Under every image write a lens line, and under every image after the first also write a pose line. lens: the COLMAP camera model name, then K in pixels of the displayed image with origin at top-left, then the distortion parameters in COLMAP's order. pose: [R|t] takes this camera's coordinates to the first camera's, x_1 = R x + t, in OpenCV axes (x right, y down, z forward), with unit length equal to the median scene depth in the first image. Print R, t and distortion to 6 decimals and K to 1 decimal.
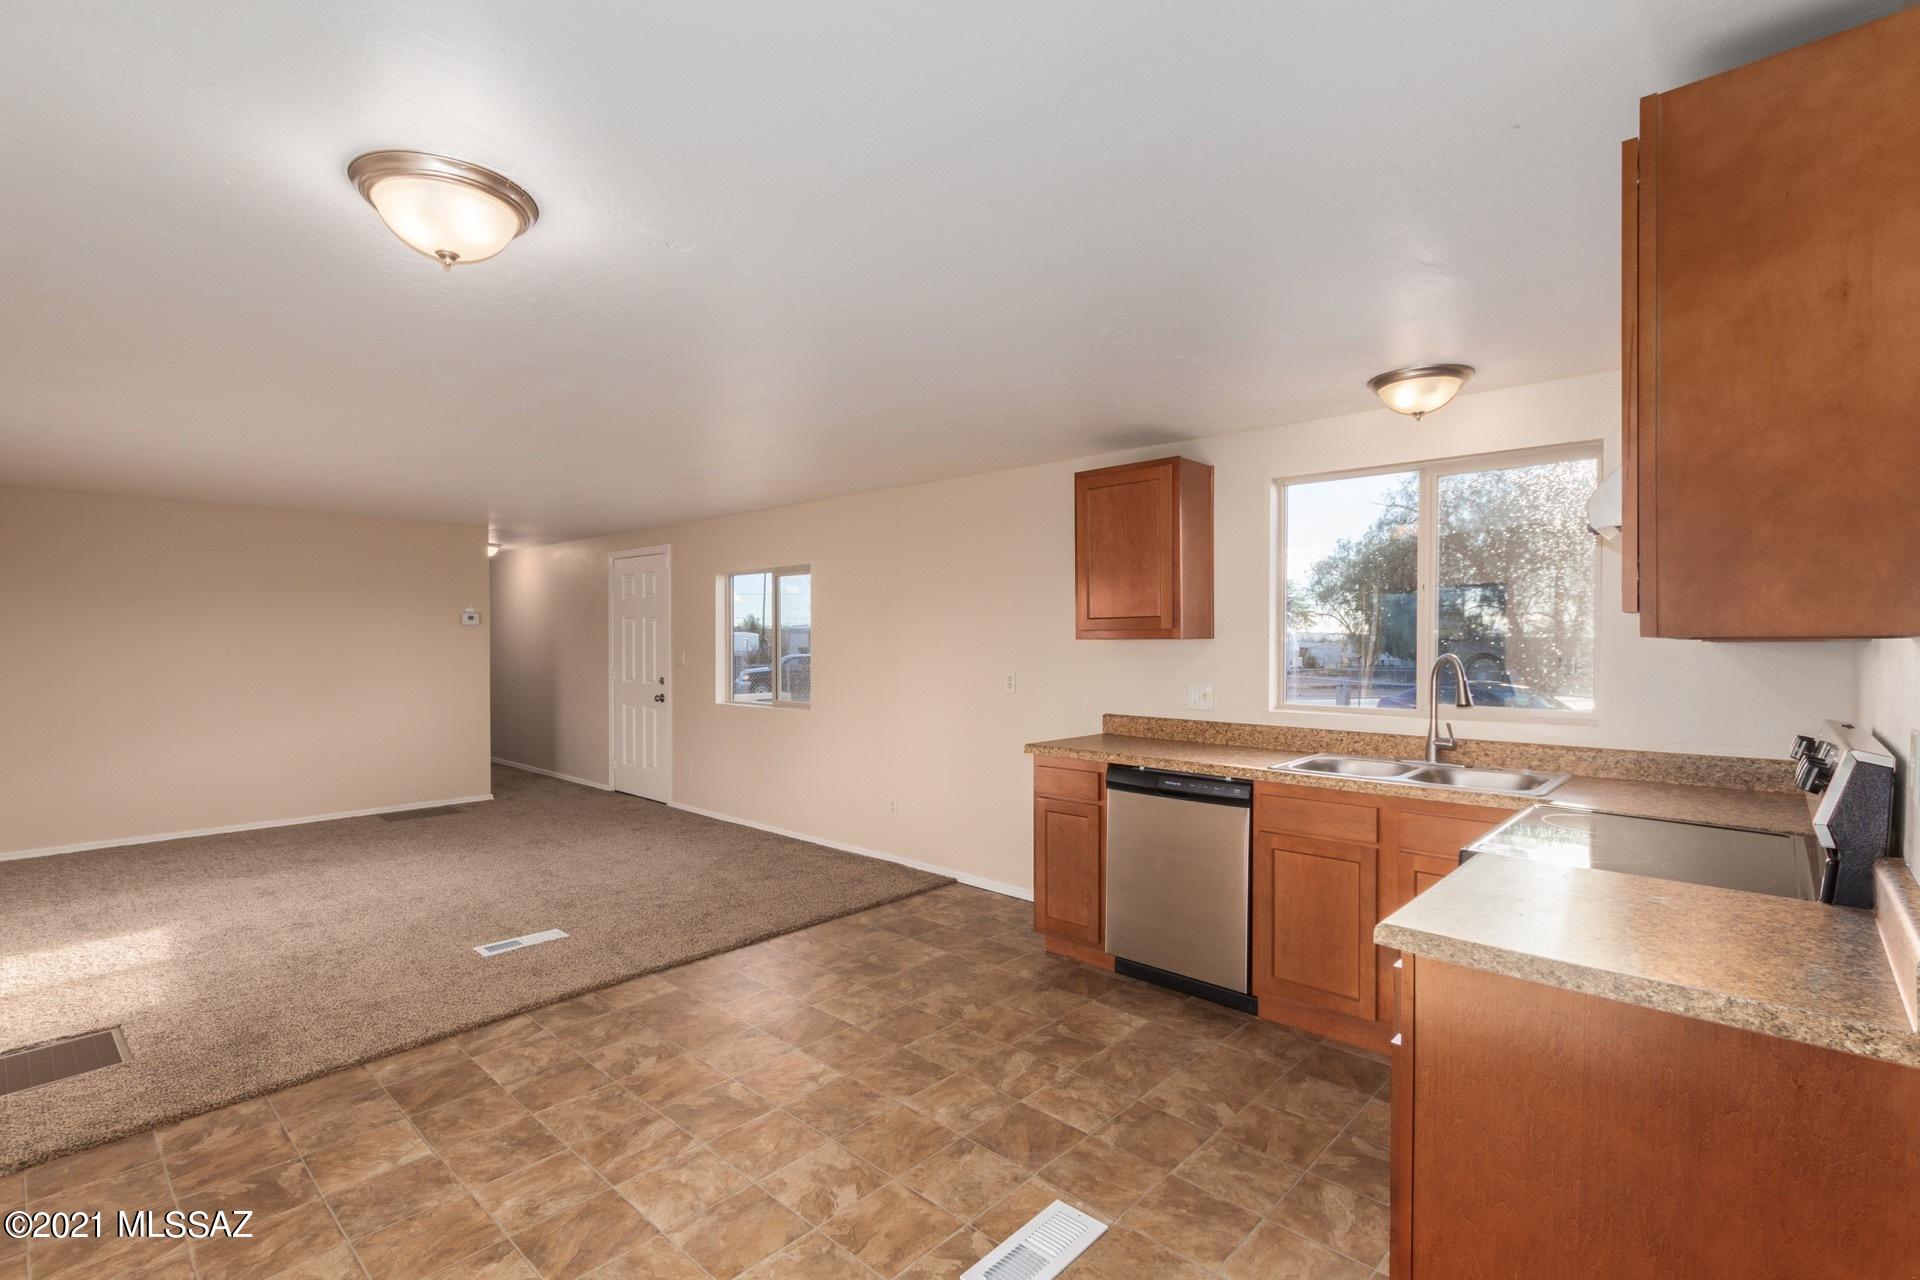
lens RADIAL K [[879.0, 0, 961.5], [0, 879.0, 646.3], [0, 0, 1]] dist [0.004006, 0.000820]
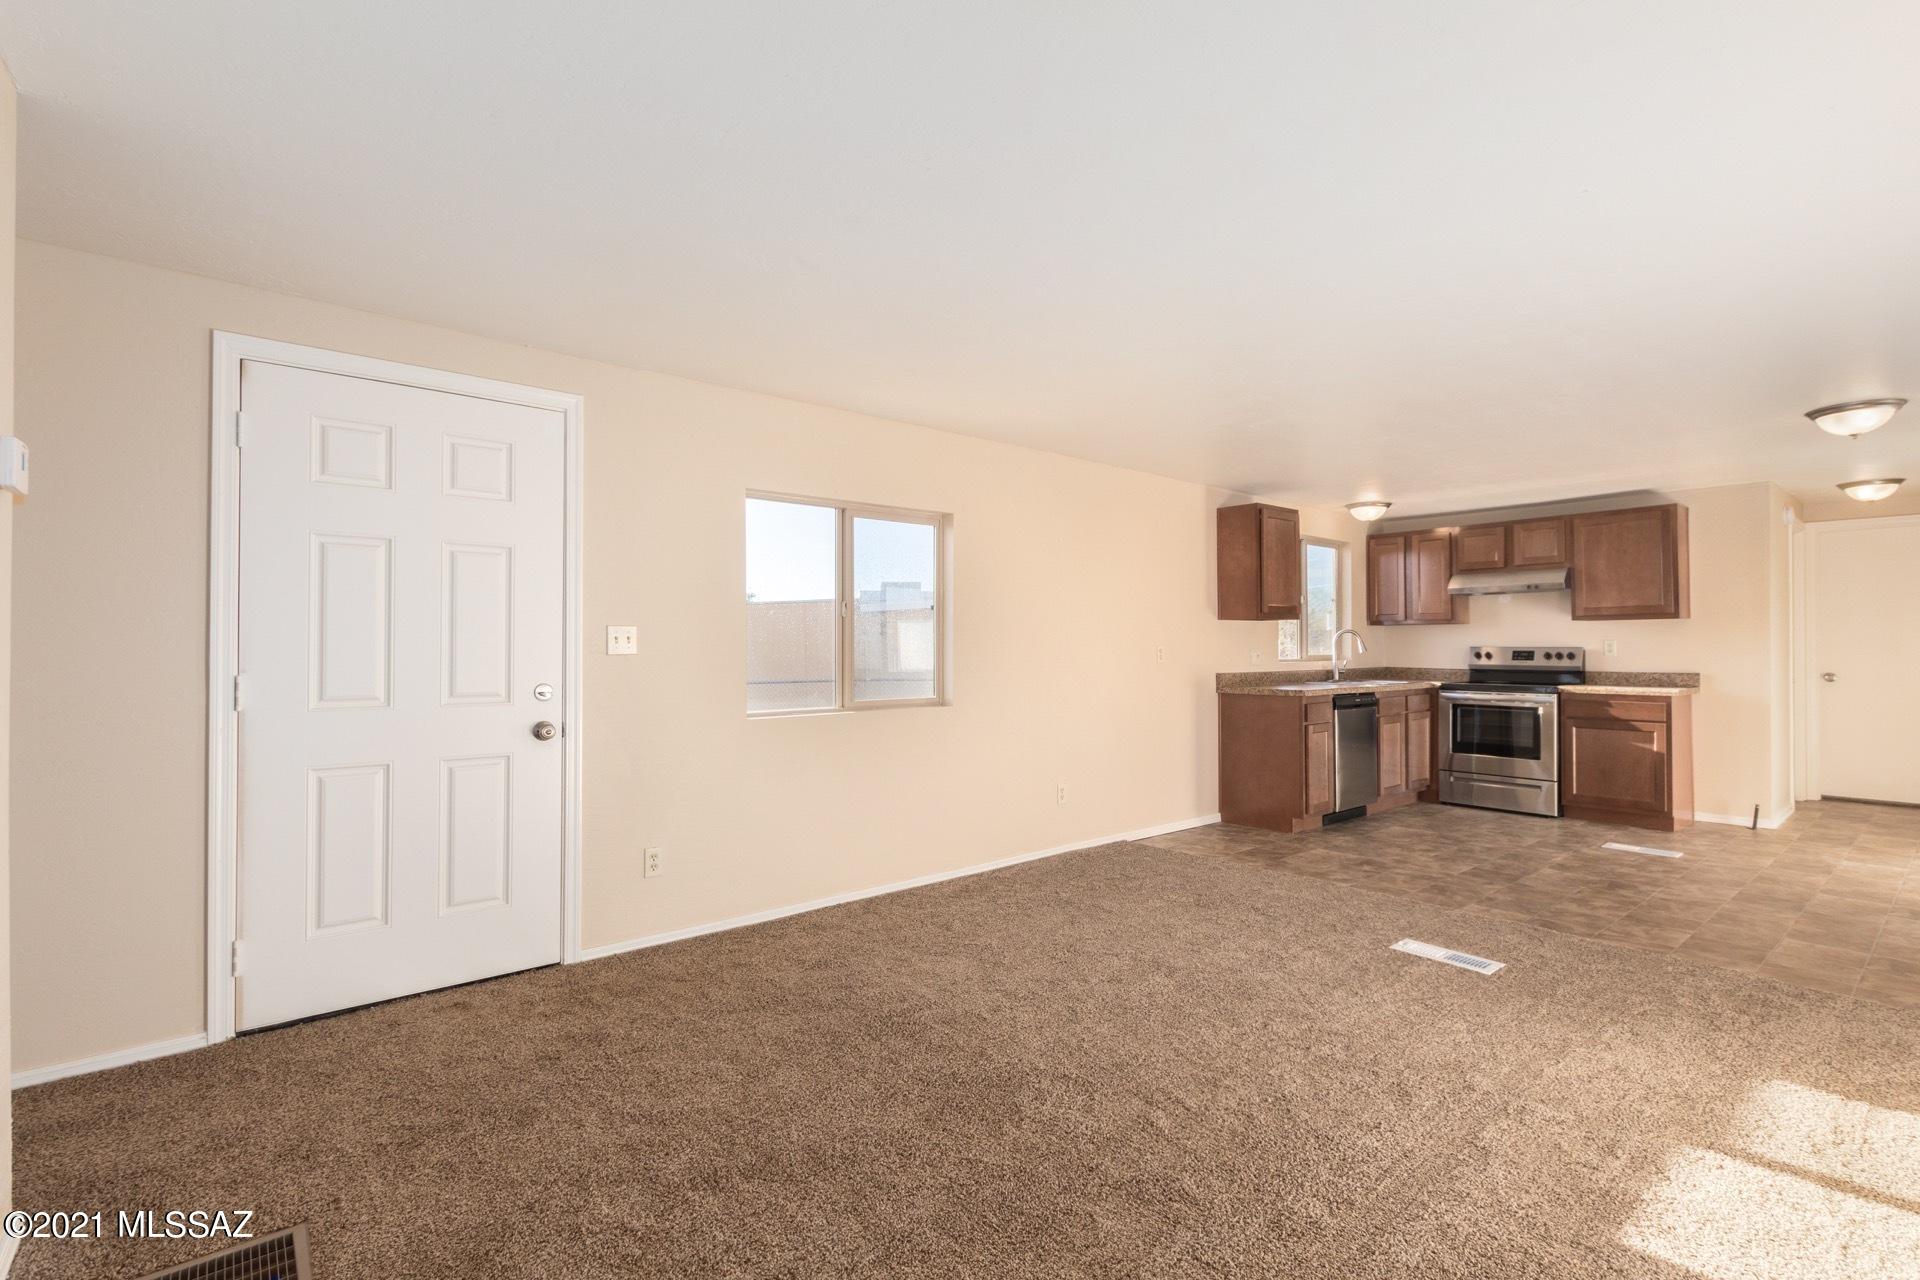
lens RADIAL K [[875.1, 0, 960.0], [0, 875.1, 640.0], [0, 0, 1]] dist [0.001559, -0.000108]
pose [[0.127928, 0.004304, 0.991774, -1.777944], [0.009494, 0.999939, -0.005564, 0.039608], [-0.991738, 0.010128, 0.127880, 1.720835]]
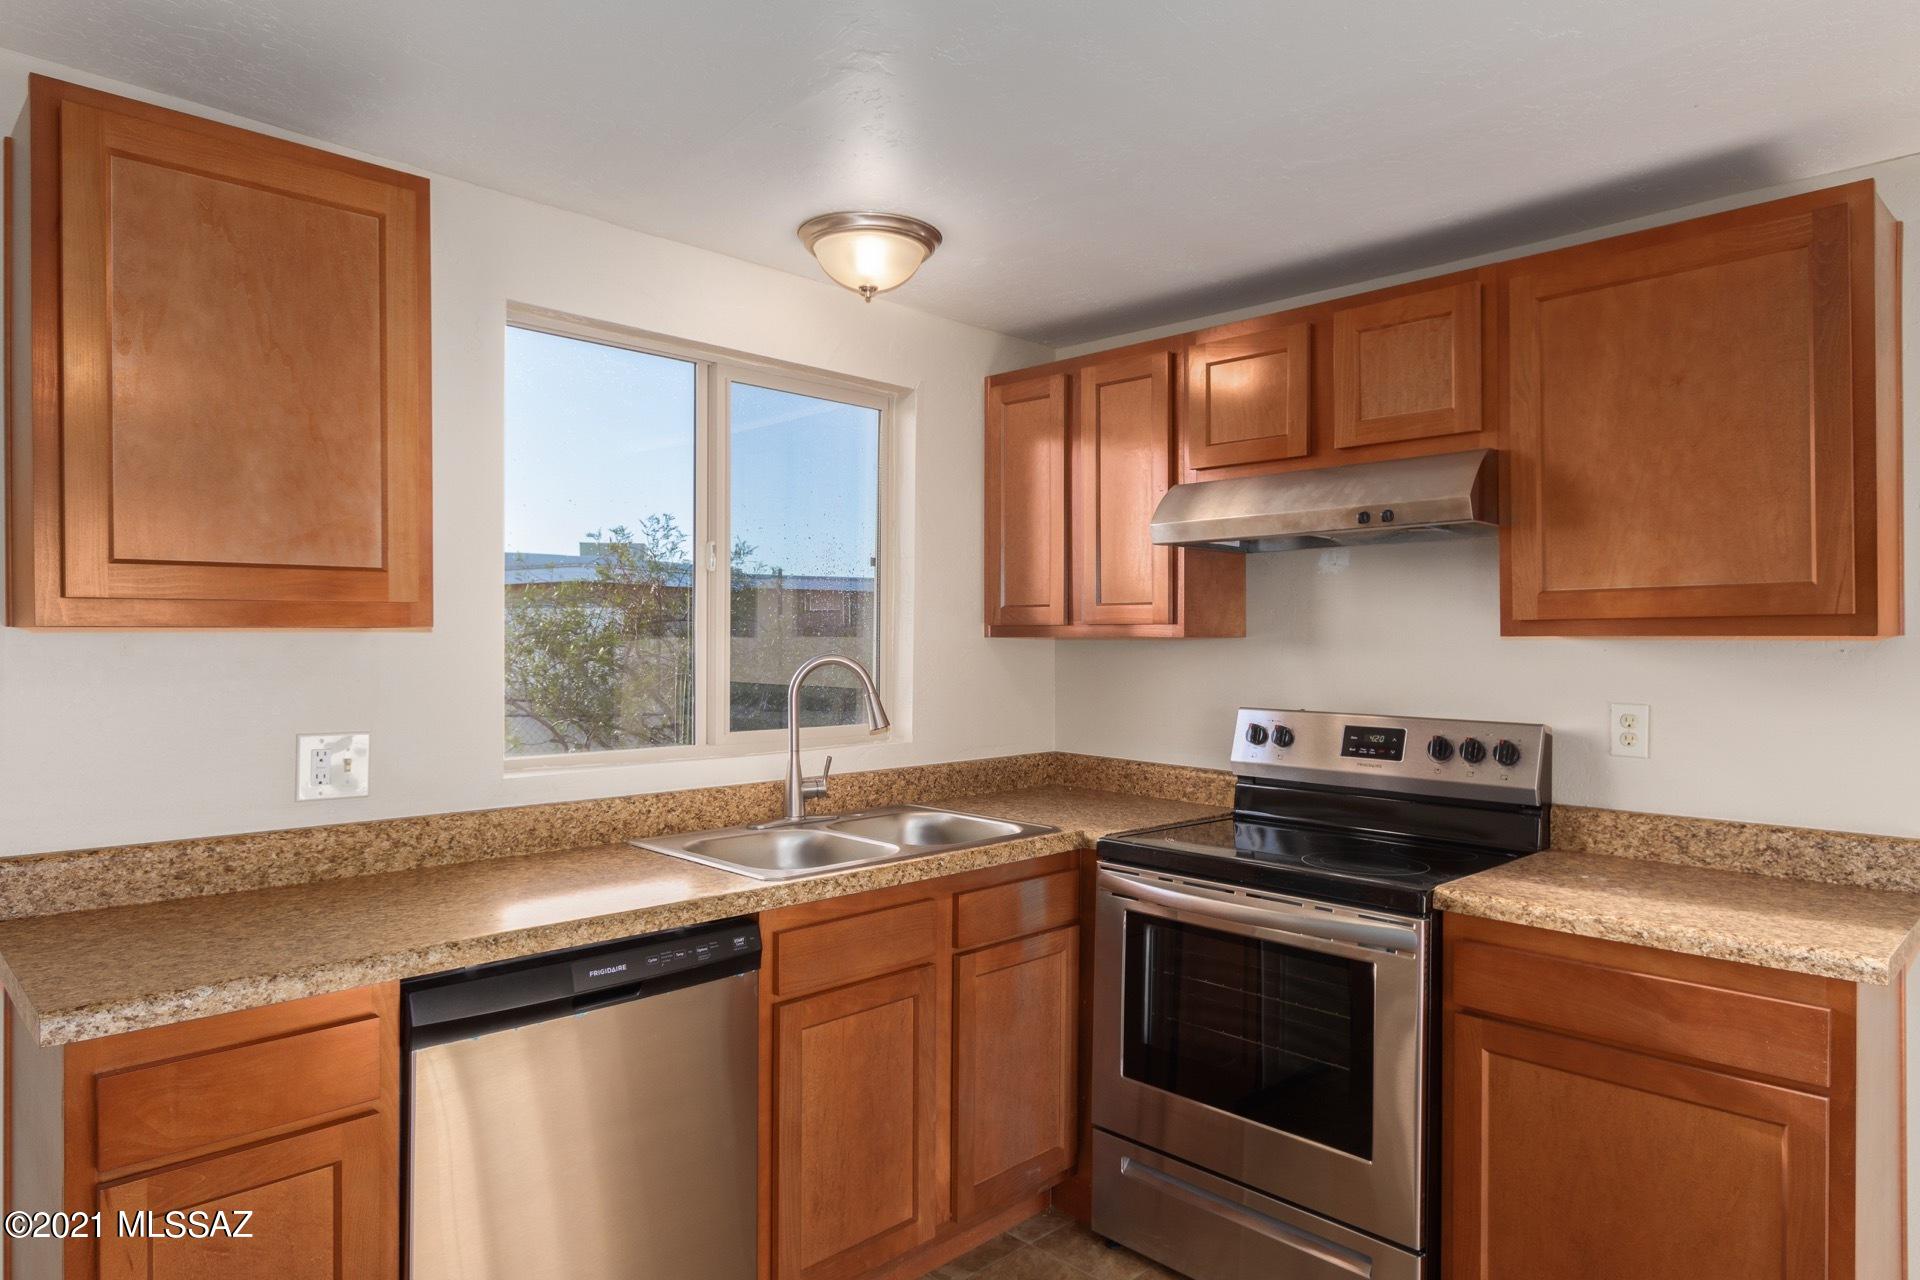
lens RADIAL K [[1155.7, 0, 973.0], [0, 1155.7, 638.8], [0, 0, 1]] dist [0.004625, -0.000325]
pose [[0.041760, -0.003194, 0.999123, -0.336917], [0.001764, 0.999994, 0.003123, -0.005645], [-0.999126, 0.001632, 0.041765, 0.876170]]
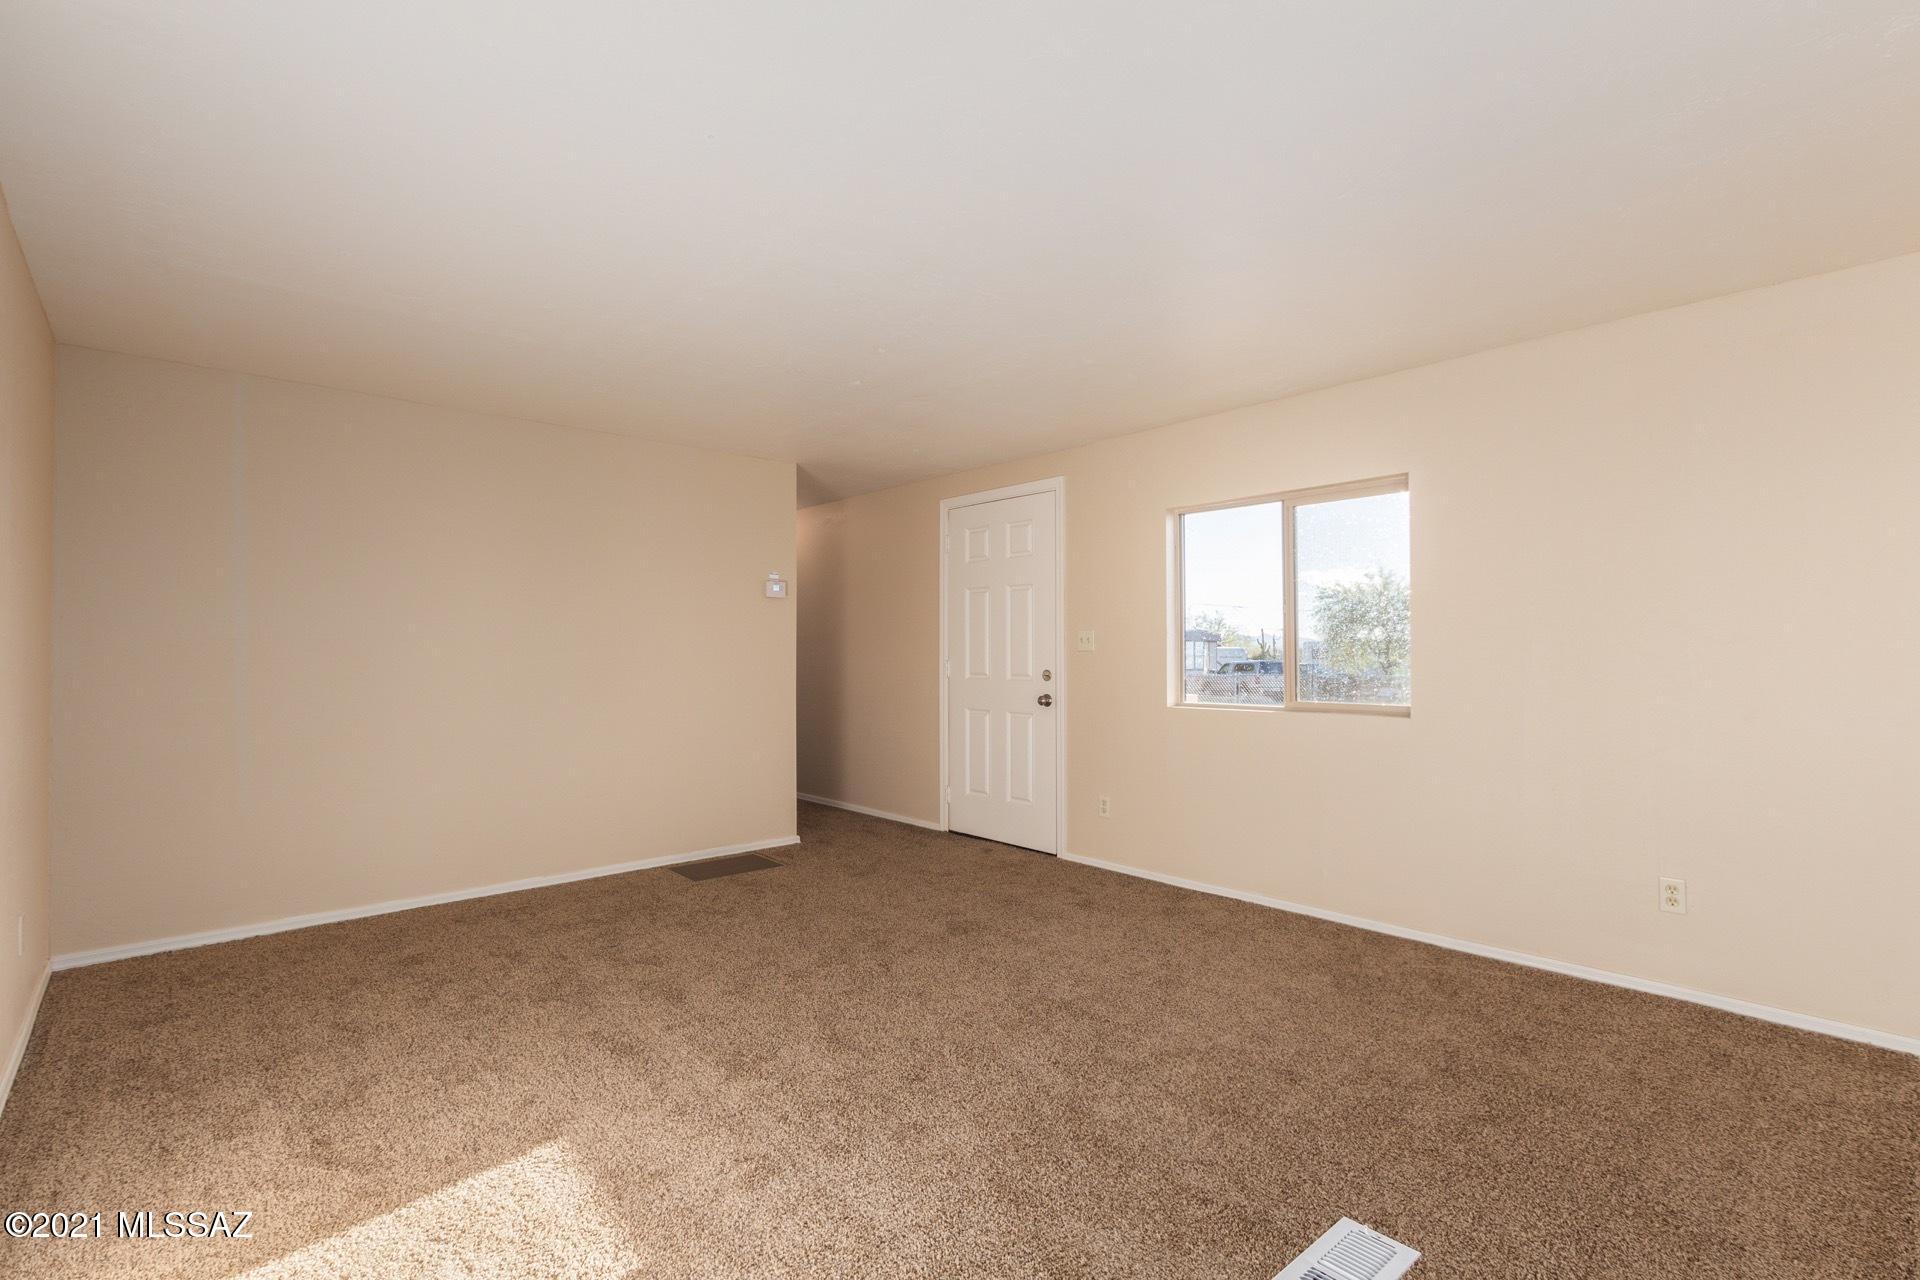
lens RADIAL K [[879.0, 0, 961.5], [0, 879.0, 646.3], [0, 0, 1]] dist [0.004006, 0.000820]
pose [[0.995731, -0.004060, -0.092216, -0.807788], [0.002764, 0.999896, -0.014180, 0.060791], [0.092264, 0.013864, 0.995638, 0.725108]]
